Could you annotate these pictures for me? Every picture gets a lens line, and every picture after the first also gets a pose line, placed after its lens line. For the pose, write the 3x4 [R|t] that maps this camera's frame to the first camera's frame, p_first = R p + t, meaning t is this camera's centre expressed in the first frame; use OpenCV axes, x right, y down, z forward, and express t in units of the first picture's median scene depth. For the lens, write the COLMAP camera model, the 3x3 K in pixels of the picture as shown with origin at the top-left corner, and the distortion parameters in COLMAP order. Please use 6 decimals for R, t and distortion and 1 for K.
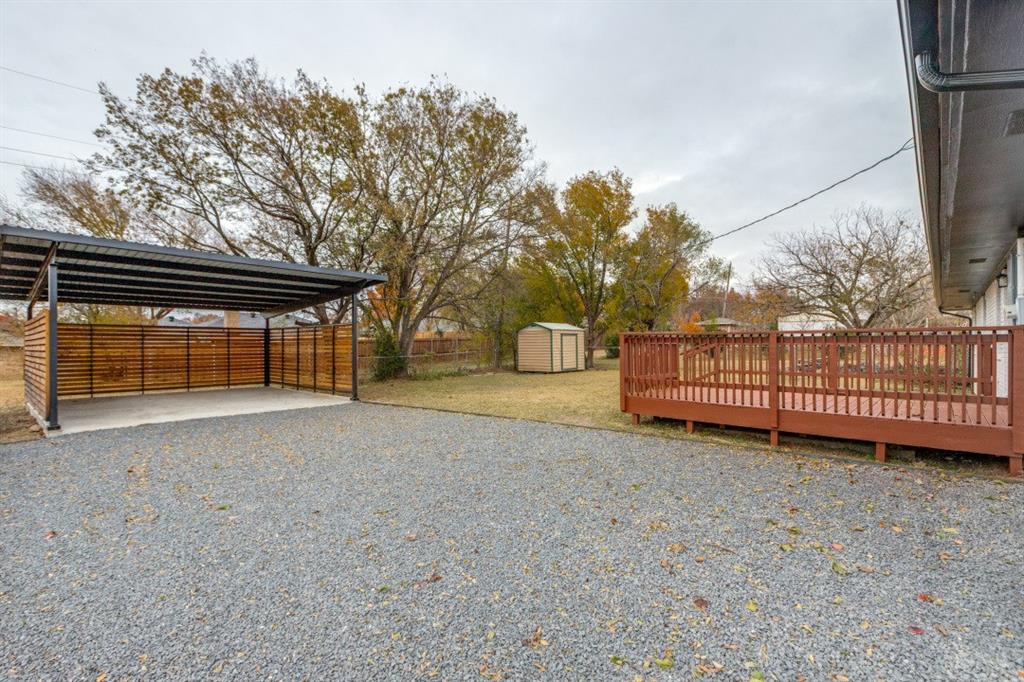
lens RADIAL K [[466.4, 0, 509.2], [0, 466.4, 345.1], [0, 0, 1]] dist [0.002237, 0.000239]
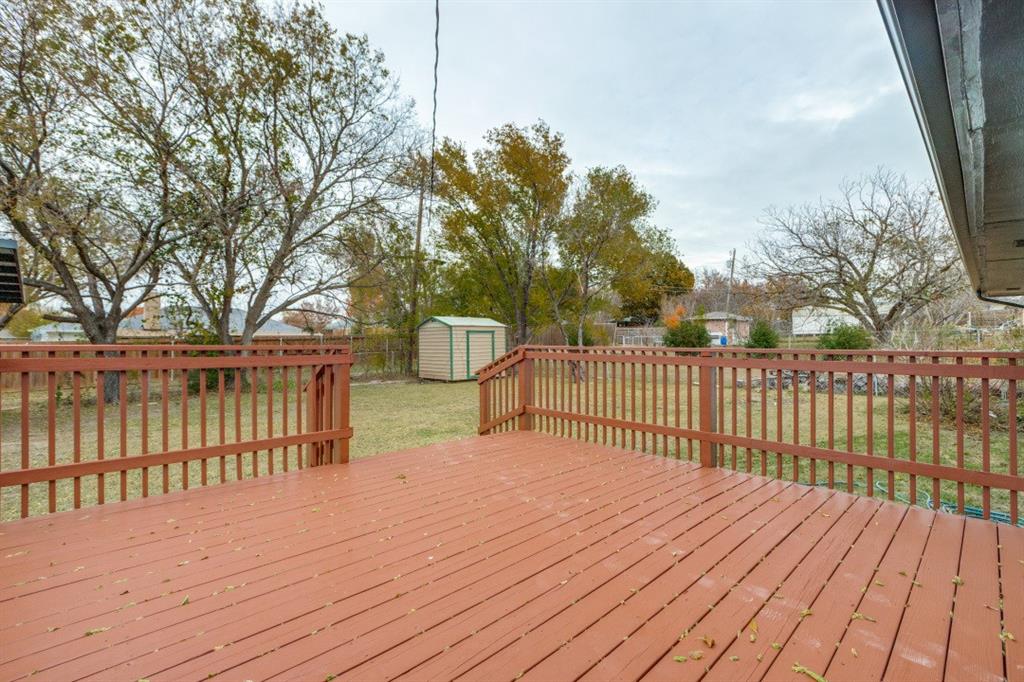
lens RADIAL K [[460.3, 0, 512.0], [0, 460.3, 341.0], [0, 0, 1]] dist [-0.003330, -0.000215]
pose [[0.997926, -0.002030, -0.064339, 0.170260], [0.001678, 0.999983, -0.005528, -0.002359], [0.064349, 0.005408, 0.997913, 0.166710]]
